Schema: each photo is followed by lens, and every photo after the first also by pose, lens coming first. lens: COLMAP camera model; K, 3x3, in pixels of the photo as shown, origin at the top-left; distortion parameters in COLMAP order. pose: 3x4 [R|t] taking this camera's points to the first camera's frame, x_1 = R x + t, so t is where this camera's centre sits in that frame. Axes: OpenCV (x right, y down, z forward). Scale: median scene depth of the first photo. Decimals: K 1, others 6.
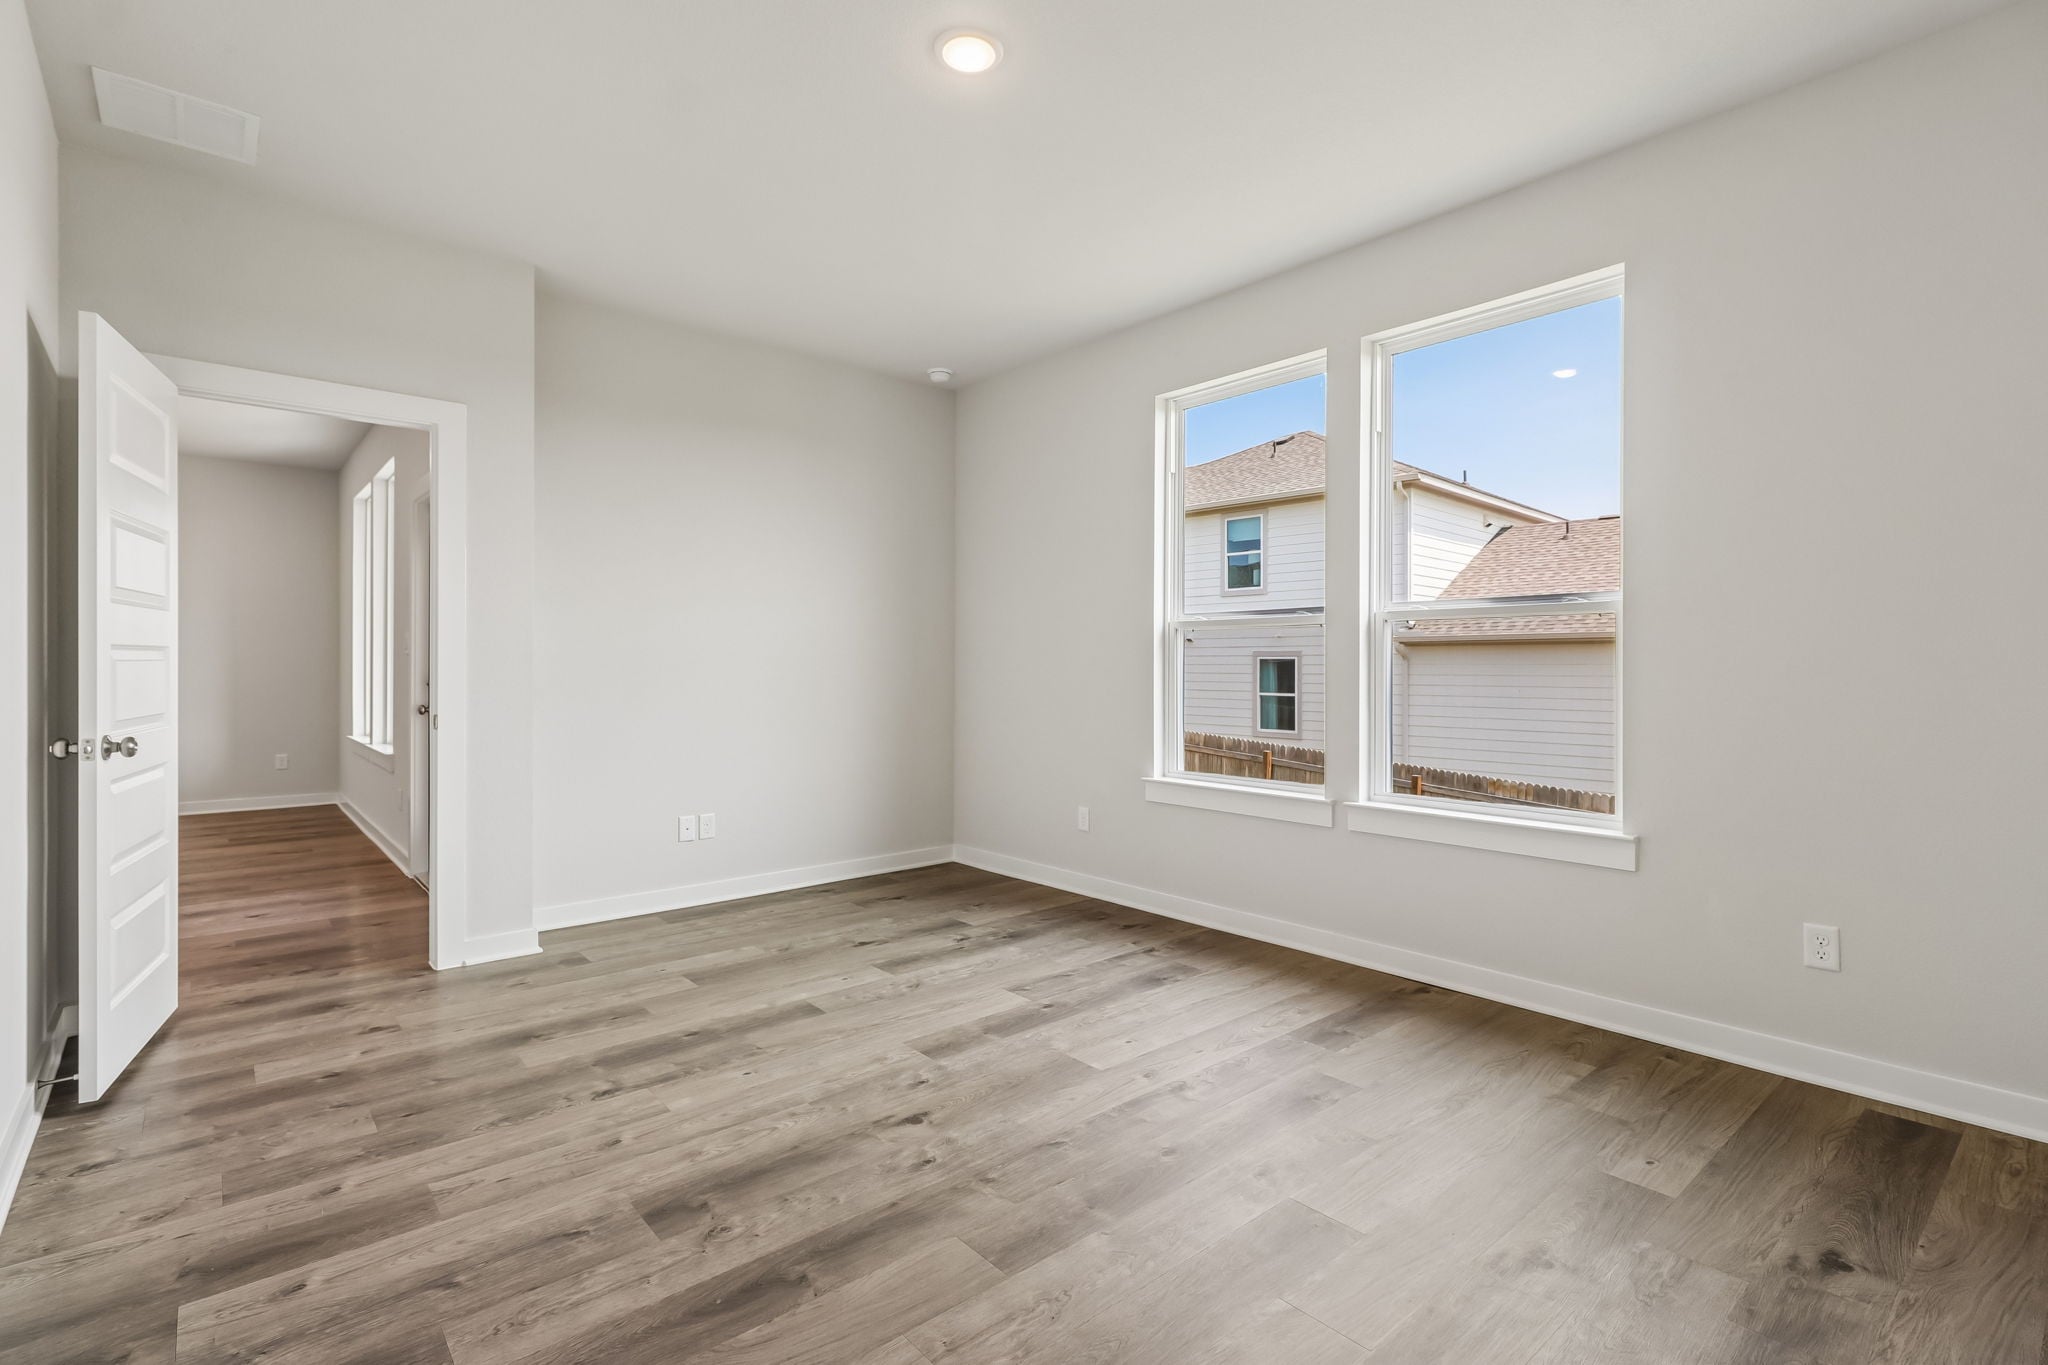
lens RADIAL K [[953.4, 0, 1033.5], [0, 953.4, 677.6], [0, 0, 1]] dist [0.006773, -0.005880]
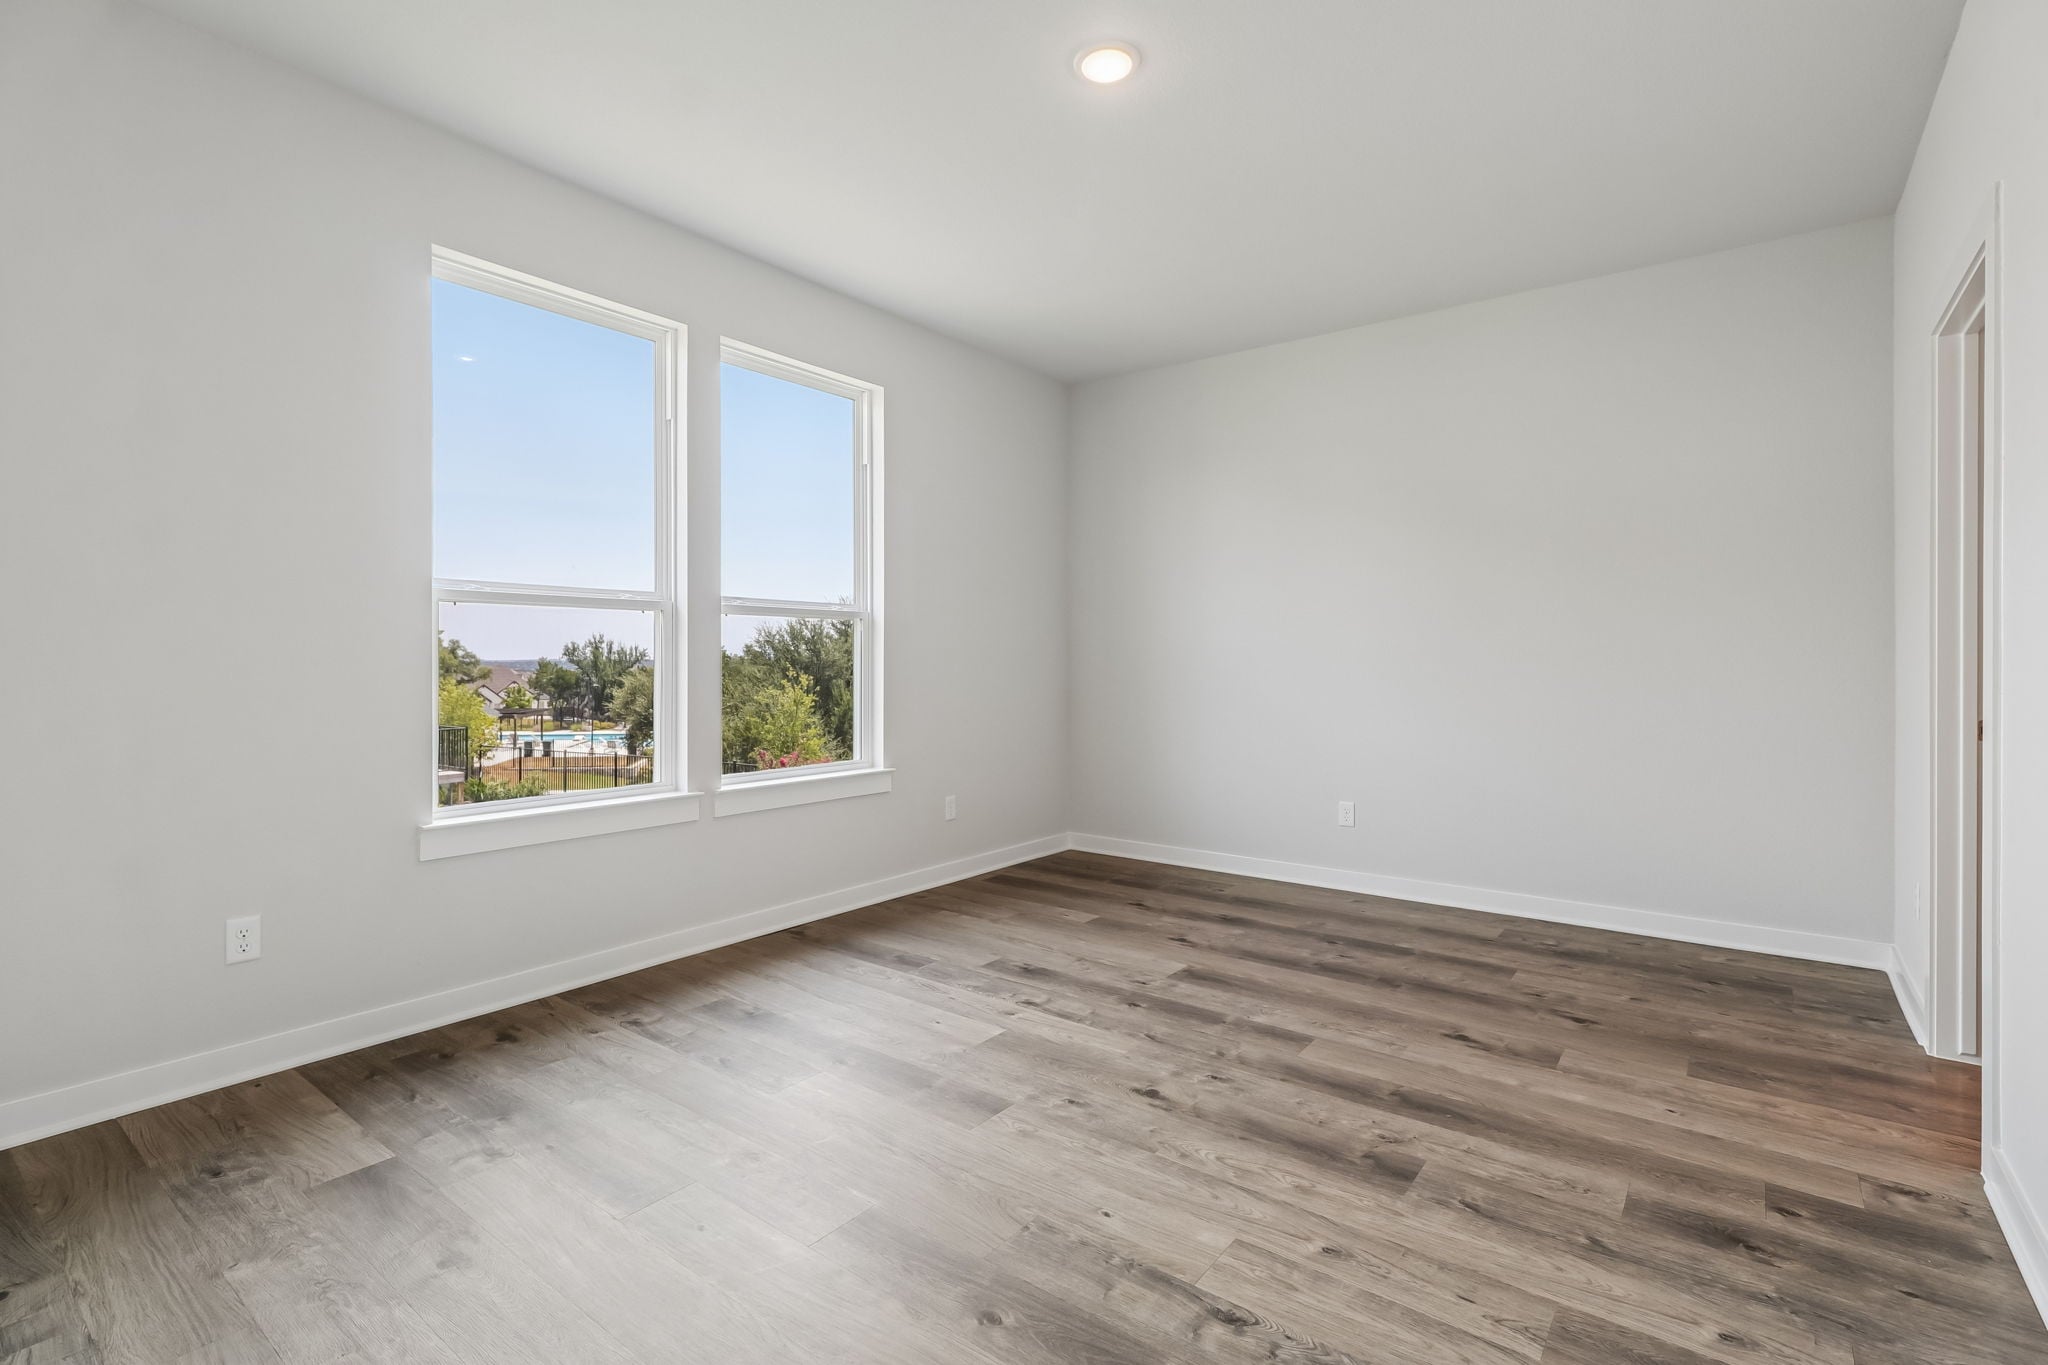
lens RADIAL K [[953.4, 0, 1020.5], [0, 953.4, 666.0], [0, 0, 1]] dist [0.006773, -0.005880]
pose [[-0.203569, -0.006813, 0.979037, -1.246146], [0.007350, 0.999937, 0.008487, -0.015036], [-0.979033, 0.008924, -0.203506, 1.507879]]
